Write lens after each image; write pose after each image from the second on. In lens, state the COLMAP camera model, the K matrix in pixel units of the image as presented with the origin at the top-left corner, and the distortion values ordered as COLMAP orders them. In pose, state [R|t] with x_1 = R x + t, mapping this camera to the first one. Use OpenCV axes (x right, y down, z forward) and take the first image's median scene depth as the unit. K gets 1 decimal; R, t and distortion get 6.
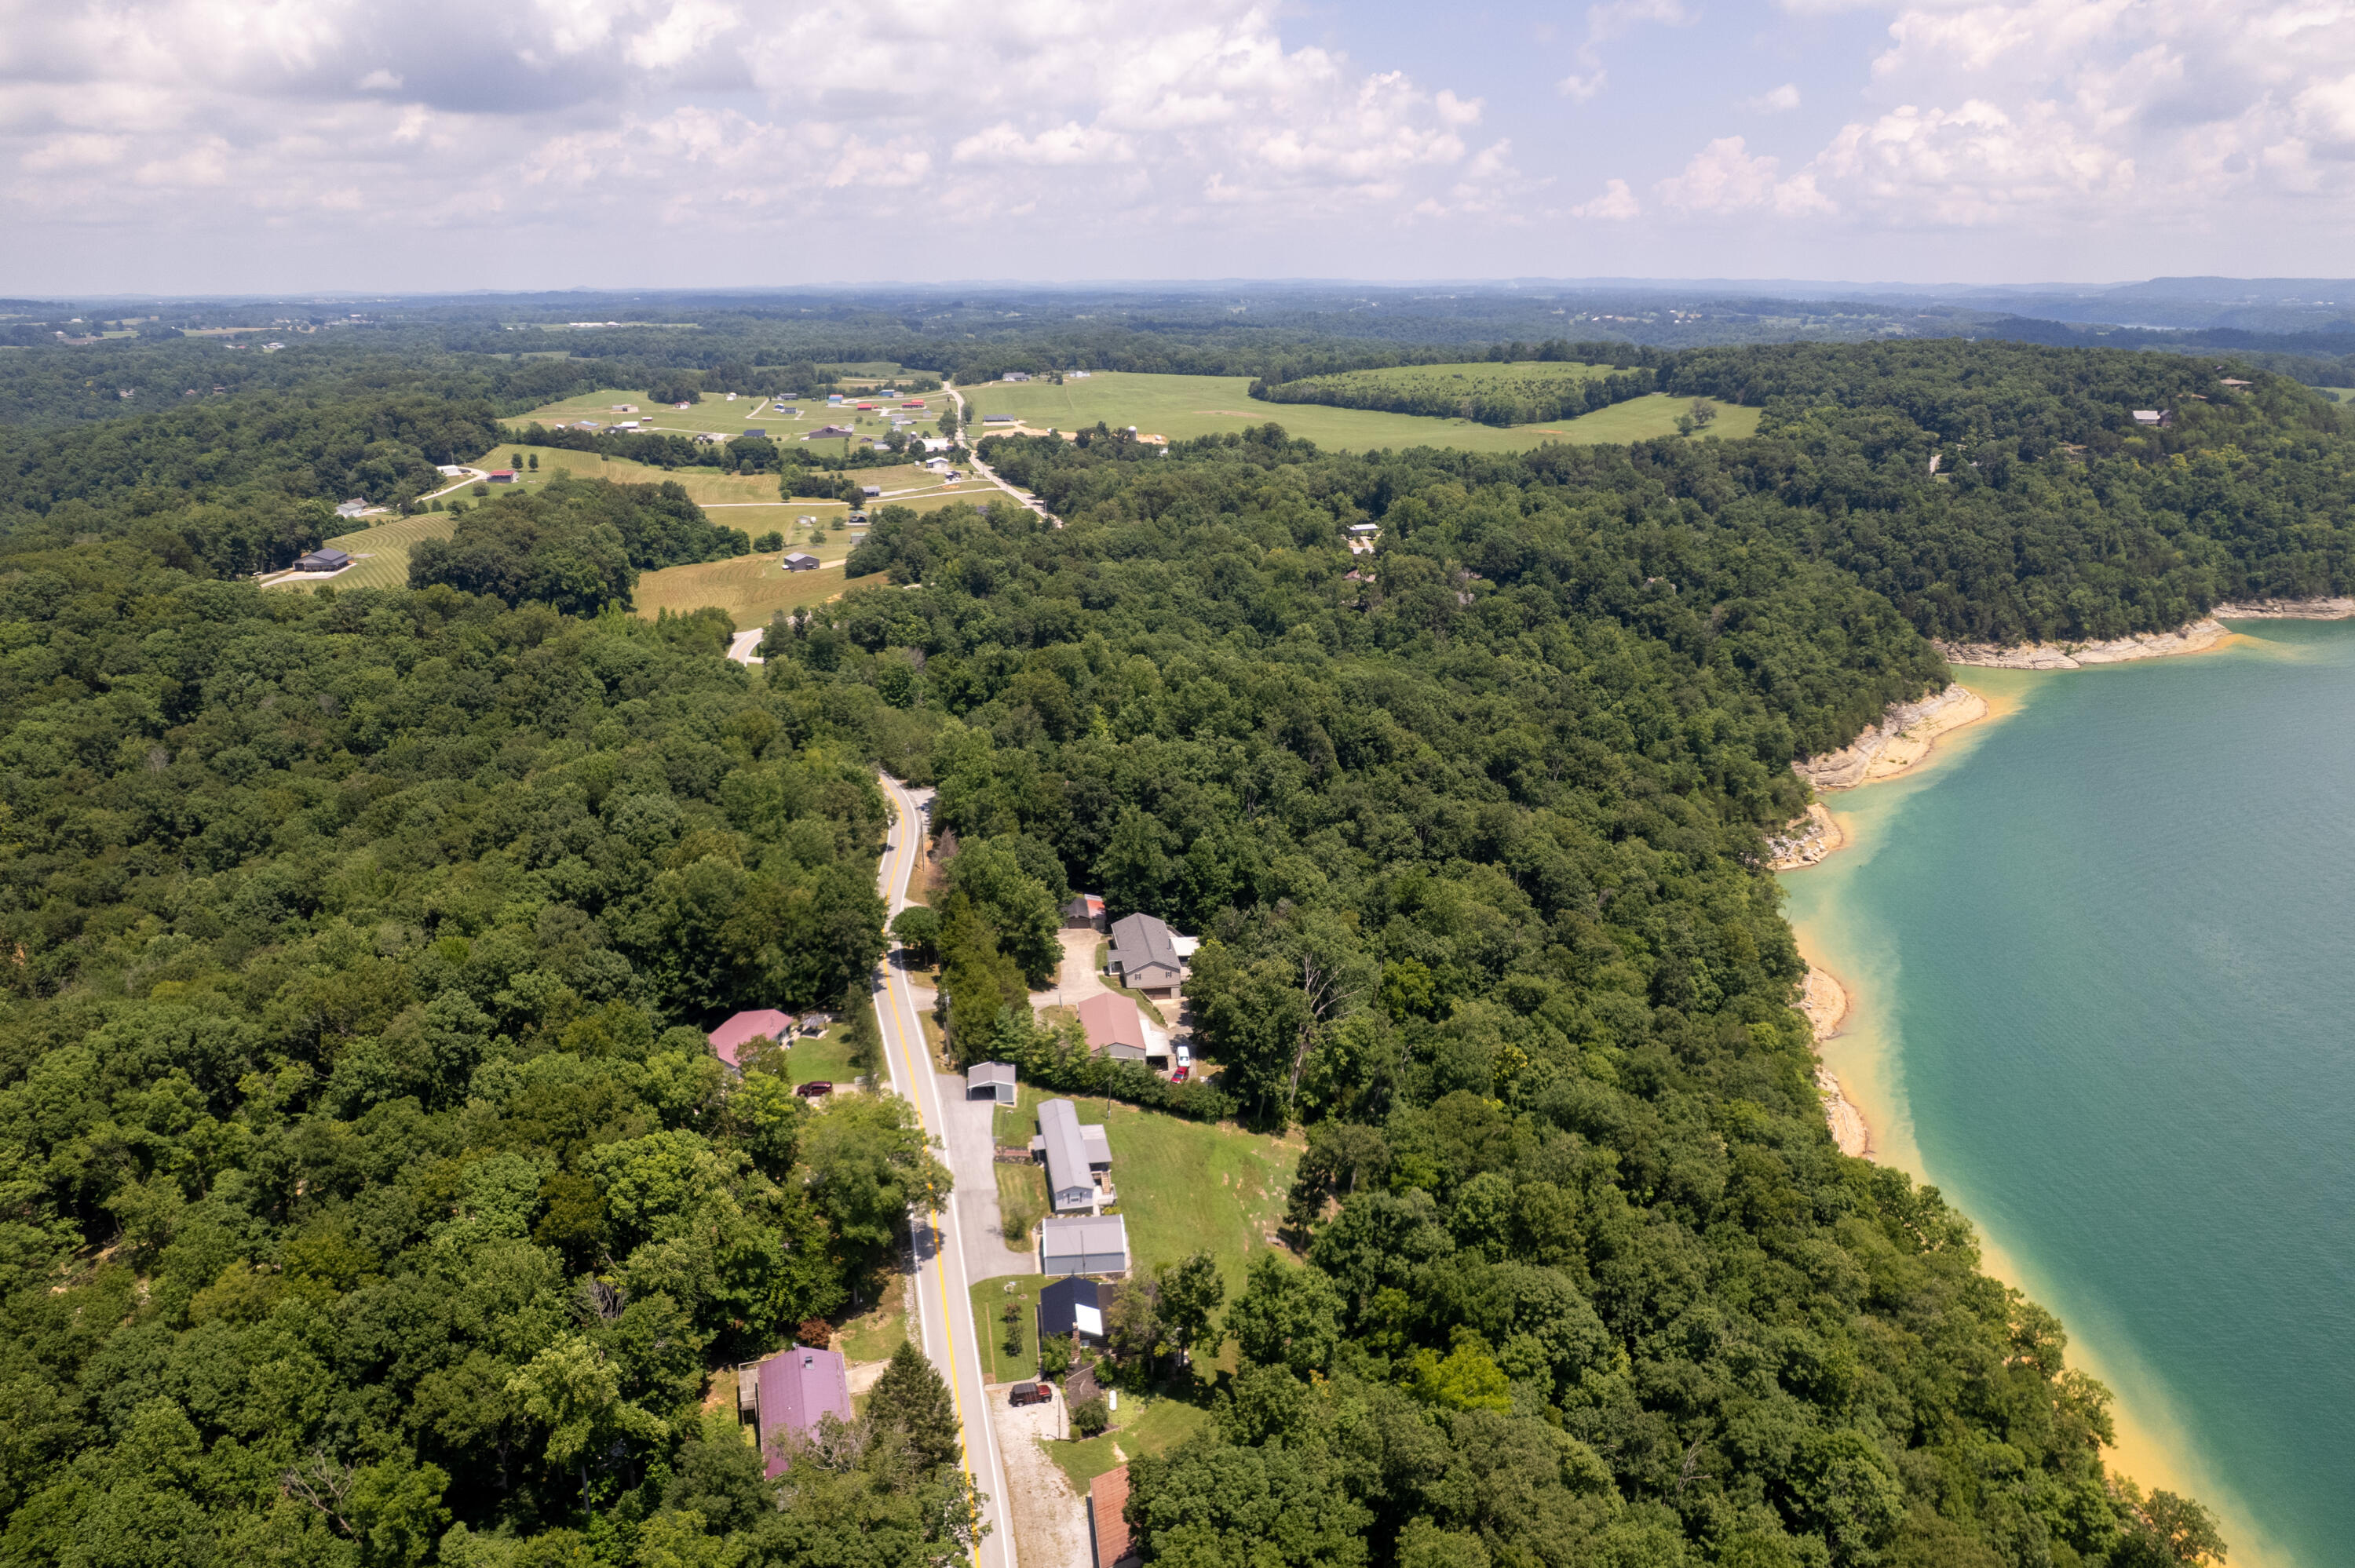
lens RADIAL K [[1557.6, 0, 1177.5], [0, 1557.6, 784.0], [0, 0, 1]] dist [-0.088369, 0.078354]
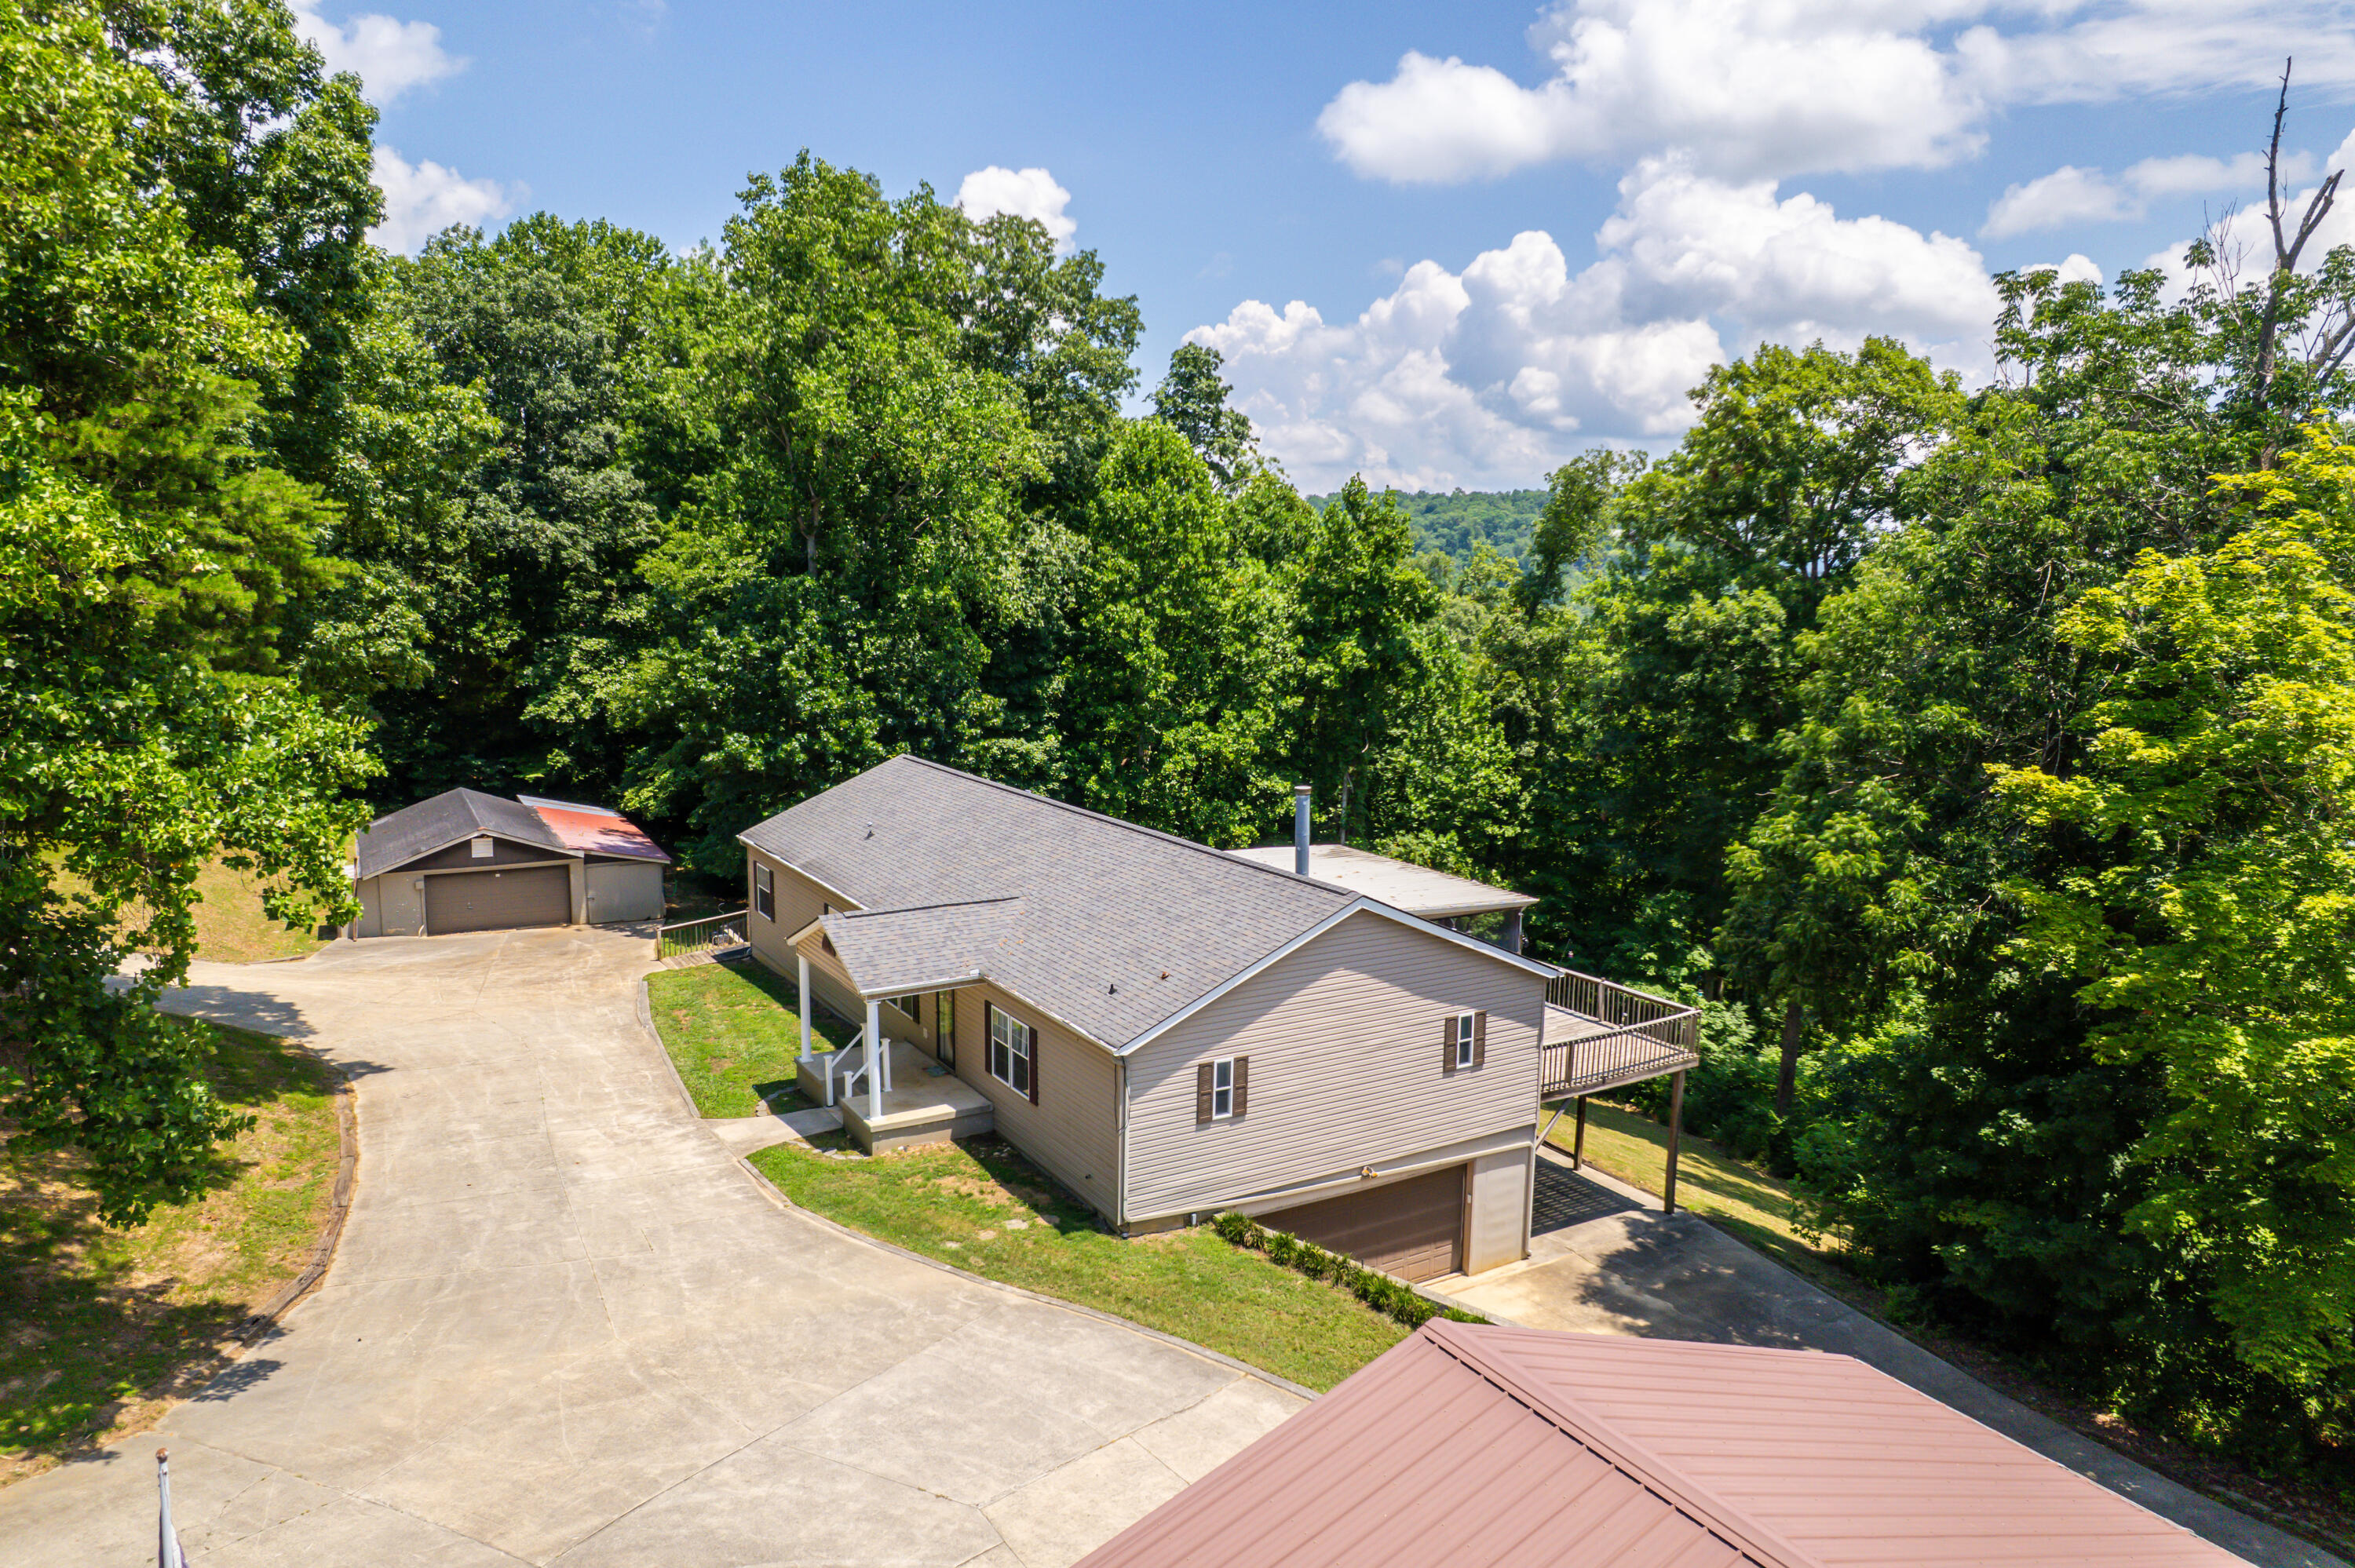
lens RADIAL K [[1533.7, 0, 1177.5], [0, 1533.7, 784.0], [0, 0, 1]] dist [-0.024151, 0.002429]
pose [[0.924054, -0.038888, 0.380279, -0.019555], [0.098674, 0.985363, -0.139007, 0.036494], [-0.369307, 0.165973, 0.914366, 0.281845]]
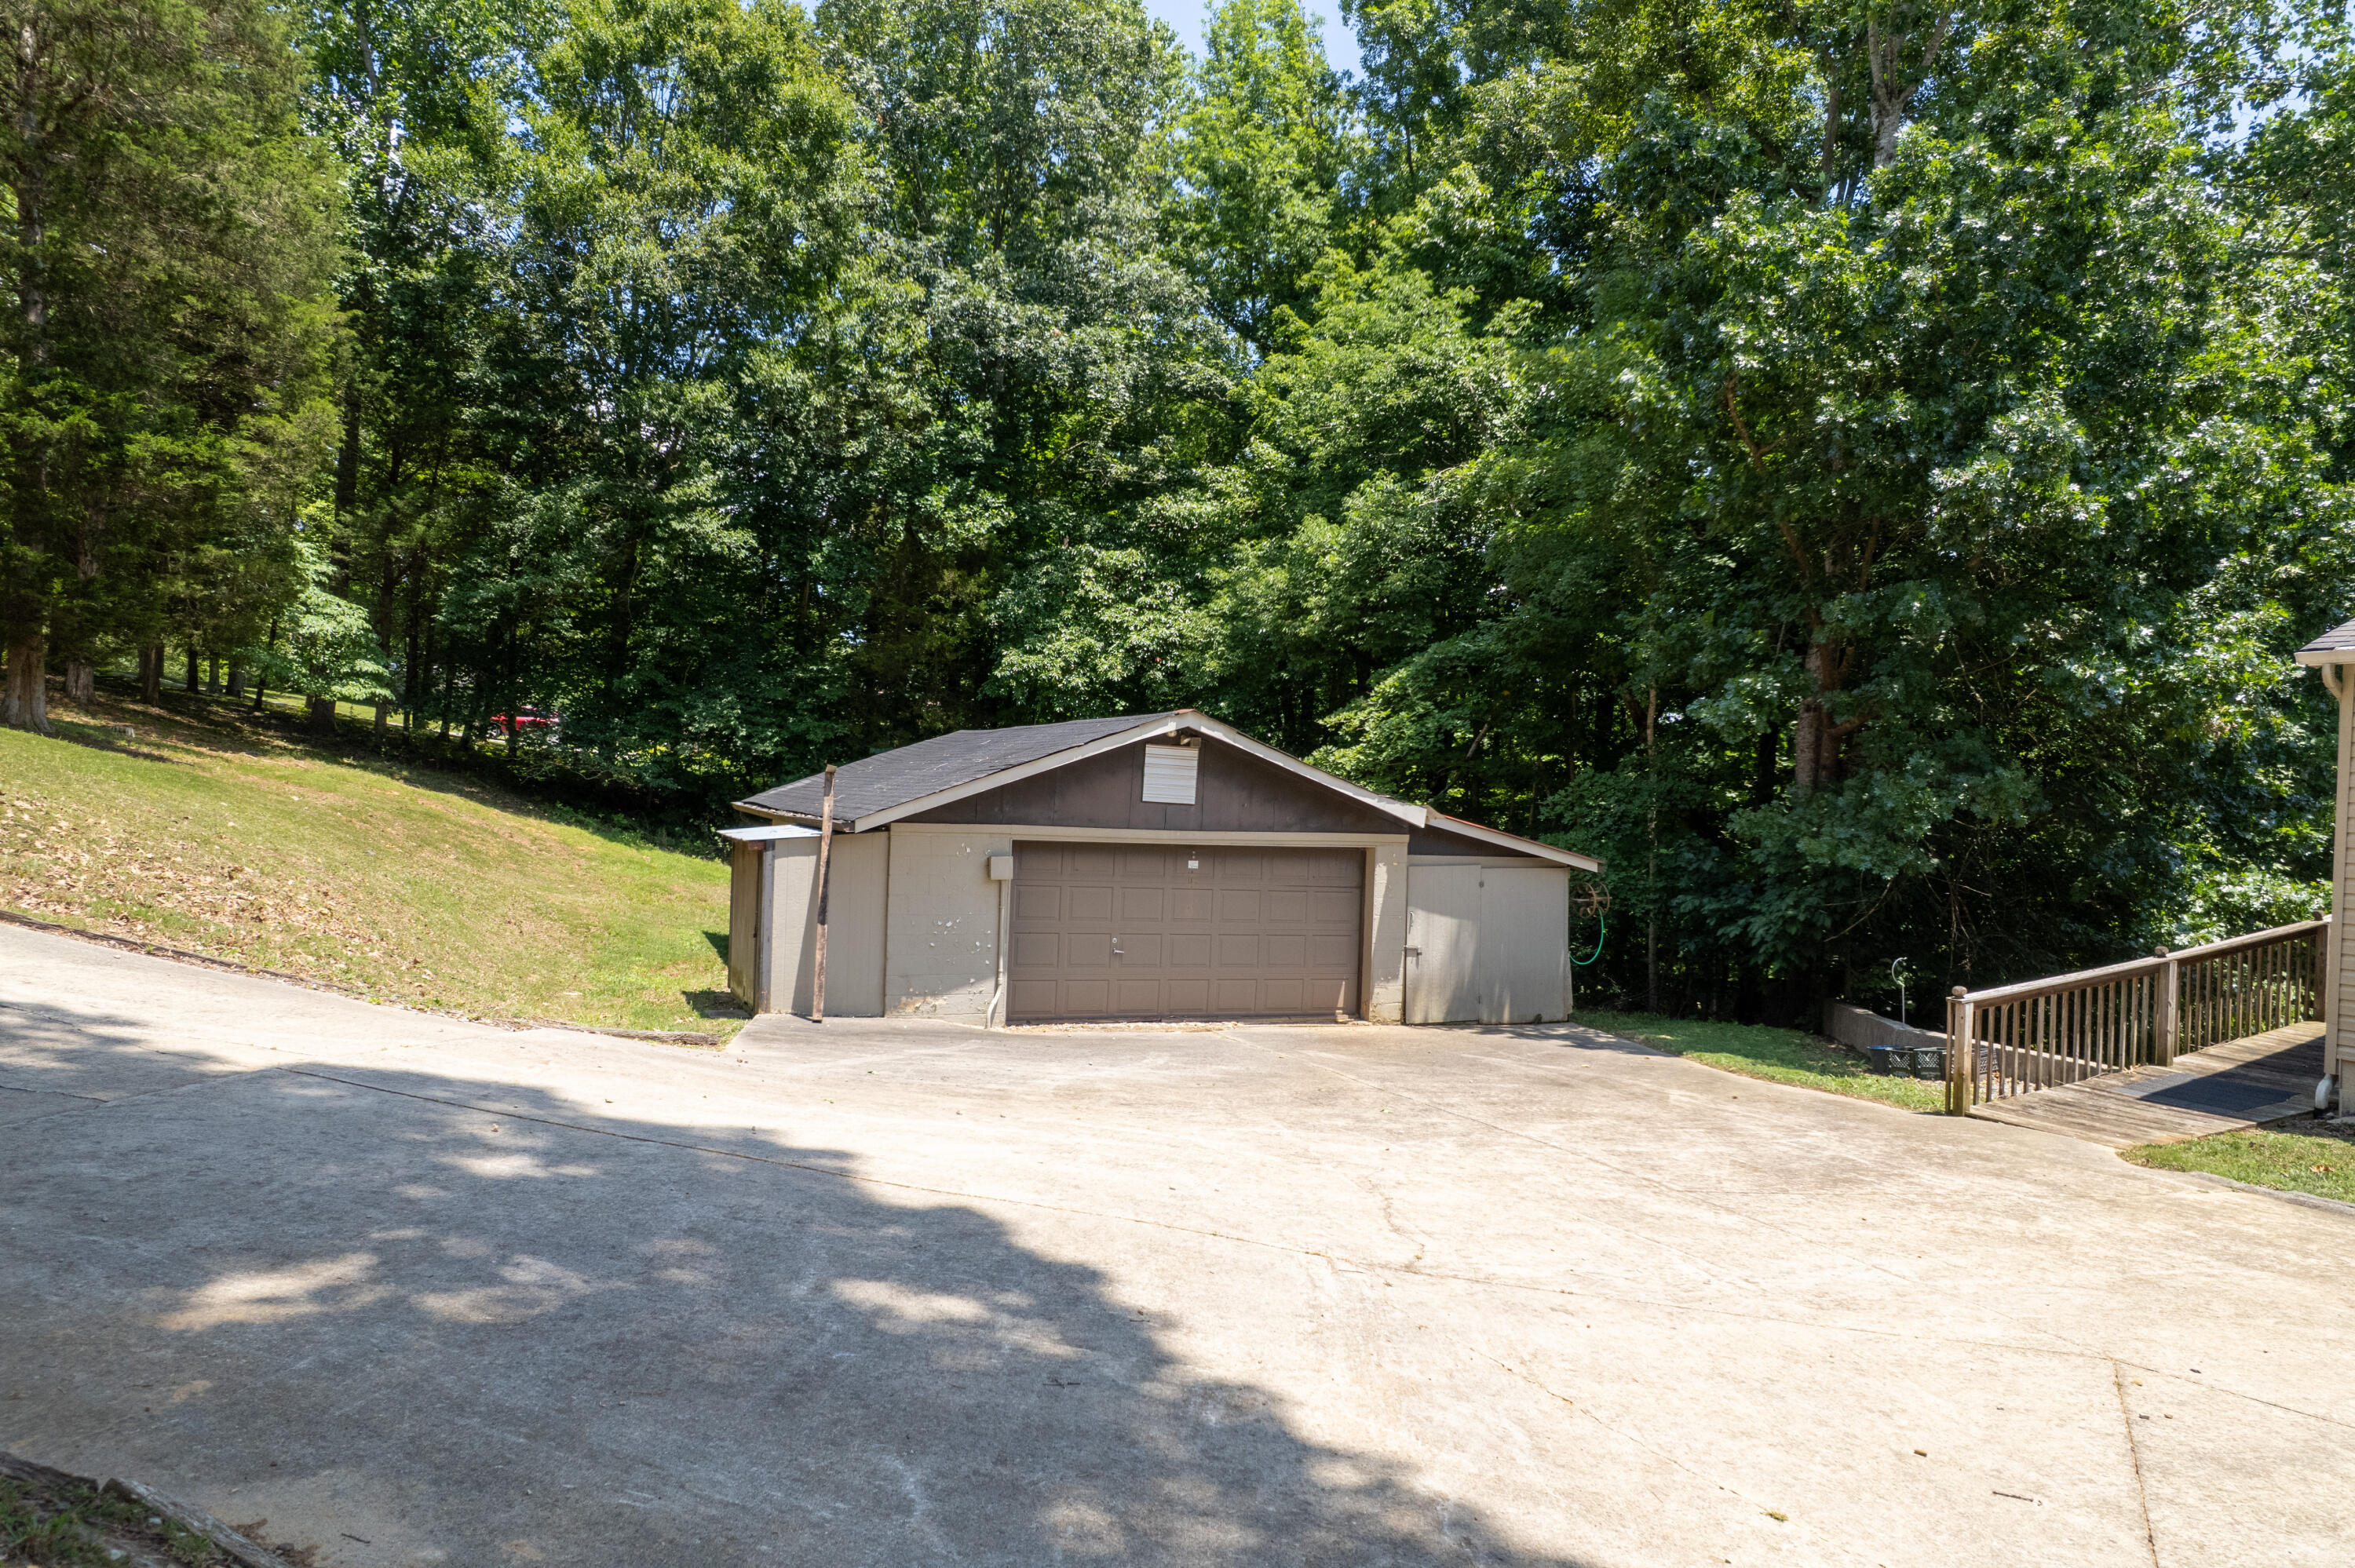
lens RADIAL K [[1515.0, 0, 1191.9], [0, 1515.0, 788.1], [0, 0, 1]] dist [-0.077620, 0.073109]
pose [[0.955515, 0.036763, 0.292643, -0.026773], [0.053154, 0.954493, -0.293460, 0.034360], [-0.290114, 0.295960, 0.910078, 0.323266]]
